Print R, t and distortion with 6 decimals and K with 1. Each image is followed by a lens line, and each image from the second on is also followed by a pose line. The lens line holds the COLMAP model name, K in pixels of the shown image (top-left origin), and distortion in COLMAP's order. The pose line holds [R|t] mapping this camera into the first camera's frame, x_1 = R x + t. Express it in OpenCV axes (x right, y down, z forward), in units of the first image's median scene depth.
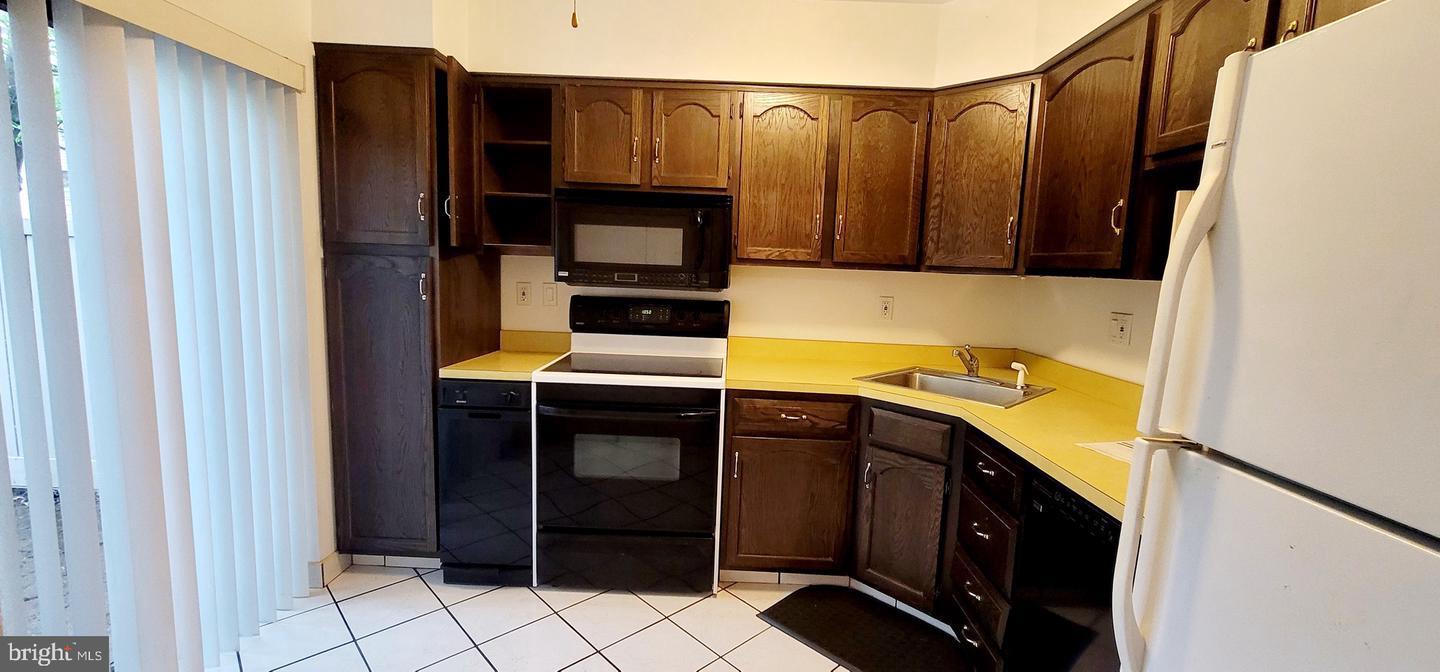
lens RADIAL K [[560.7, 0, 722.0], [0, 560.7, 334.2], [0, 0, 1]] dist [0.000927, 0.000094]
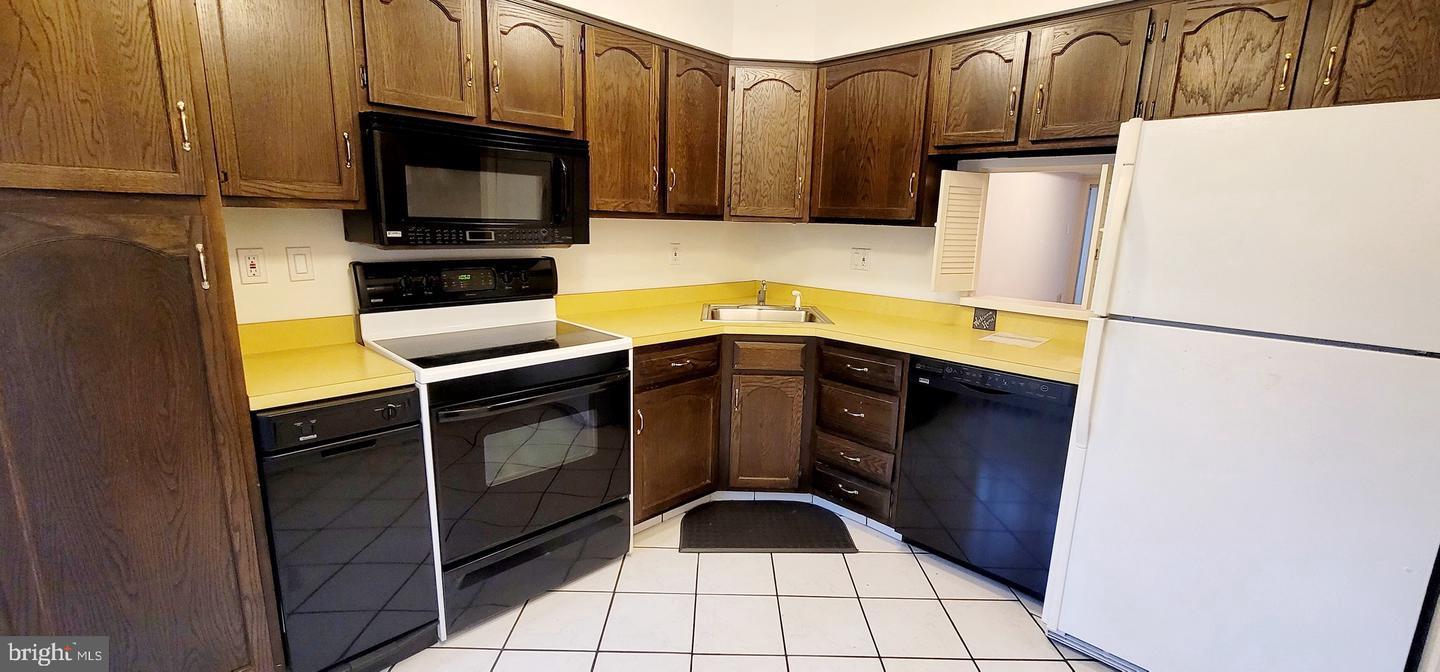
lens RADIAL K [[560.7, 0, 722.3], [0, 560.7, 333.8], [0, 0, 1]] dist [0.000927, 0.000094]
pose [[0.713565, -0.157410, 0.682677, -0.507526], [0.084331, 0.986645, 0.139352, -0.046464], [-0.695495, -0.041866, 0.717310, 0.178576]]
